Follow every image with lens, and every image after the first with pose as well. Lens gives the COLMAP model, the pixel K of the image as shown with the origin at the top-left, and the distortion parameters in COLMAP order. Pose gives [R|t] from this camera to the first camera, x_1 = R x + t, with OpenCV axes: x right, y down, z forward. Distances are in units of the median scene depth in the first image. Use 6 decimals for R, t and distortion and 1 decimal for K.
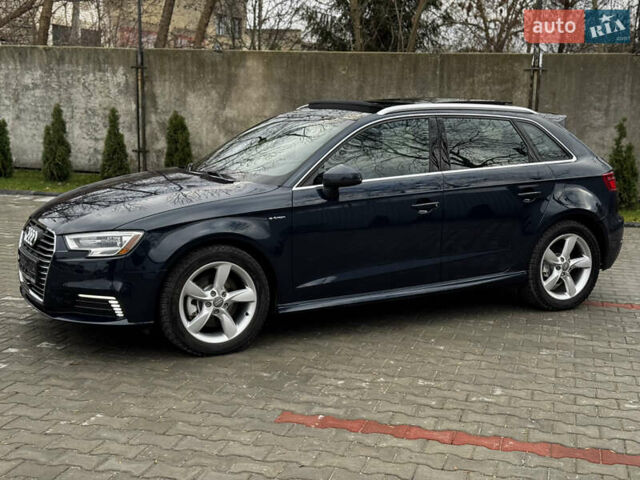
lens RADIAL K [[895.6, 0, 315.8], [0, 895.6, 240.9], [0, 0, 1]] dist [0.129893, 0.000000]
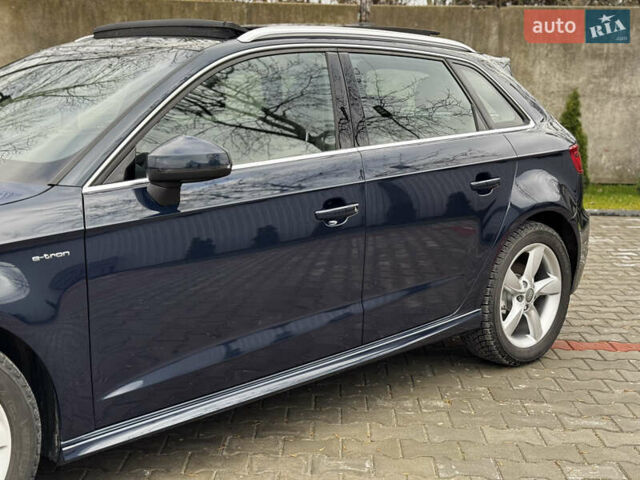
lens RADIAL K [[895.6, 0, 317.0], [0, 895.6, 241.4], [0, 0, 1]] dist [0.129893, 0.000000]
pose [[0.967198, -0.049086, 0.249236, -0.026177], [0.043845, 0.998686, 0.026541, -0.037911], [-0.250211, -0.014743, 0.968079, 0.506469]]
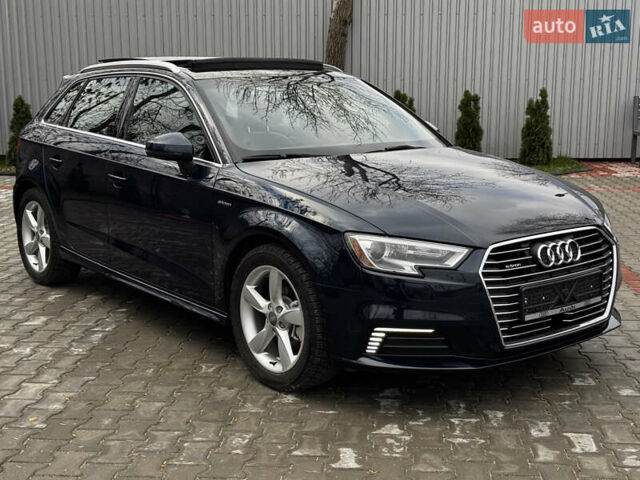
lens RADIAL K [[895.6, 0, 319.8], [0, 895.6, 237.5], [0, 0, 1]] dist [0.129893, 0.000000]
pose [[-0.189952, -0.186177, 0.963980, -0.944642], [0.159711, 0.962918, 0.217443, -0.196382], [-0.968716, 0.195262, -0.153173, 1.283717]]
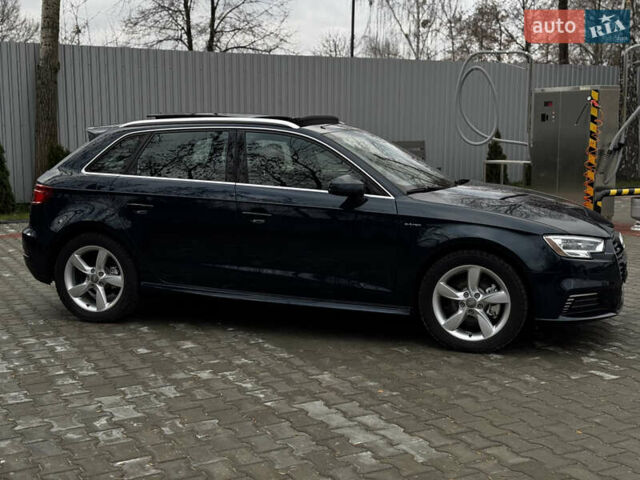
lens RADIAL K [[895.6, 0, 313.7], [0, 895.6, 242.4], [0, 0, 1]] dist [0.129893, 0.000000]
pose [[-0.689765, -0.111572, 0.715385, -0.850059], [0.108668, 0.960910, 0.254641, -0.326262], [-0.715832, 0.253383, -0.650678, 1.994364]]
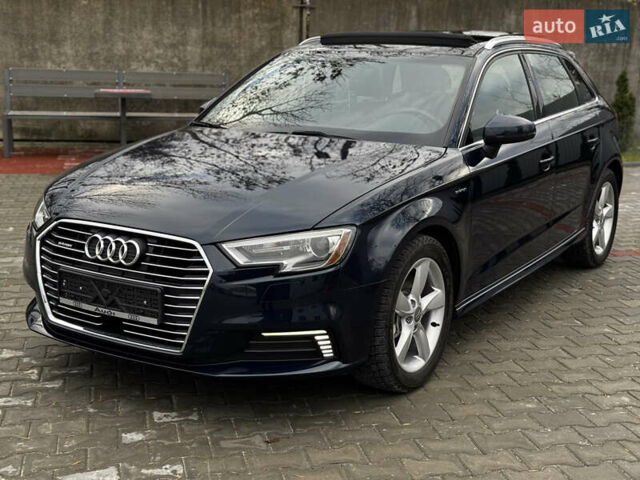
lens RADIAL K [[895.6, 0, 320.7], [0, 895.6, 237.4], [0, 0, 1]] dist [0.129893, 0.000000]
pose [[0.876967, -0.100296, 0.469967, -0.479523], [0.073313, 0.994453, 0.075424, -0.049727], [-0.474925, -0.031690, 0.879456, 0.387479]]
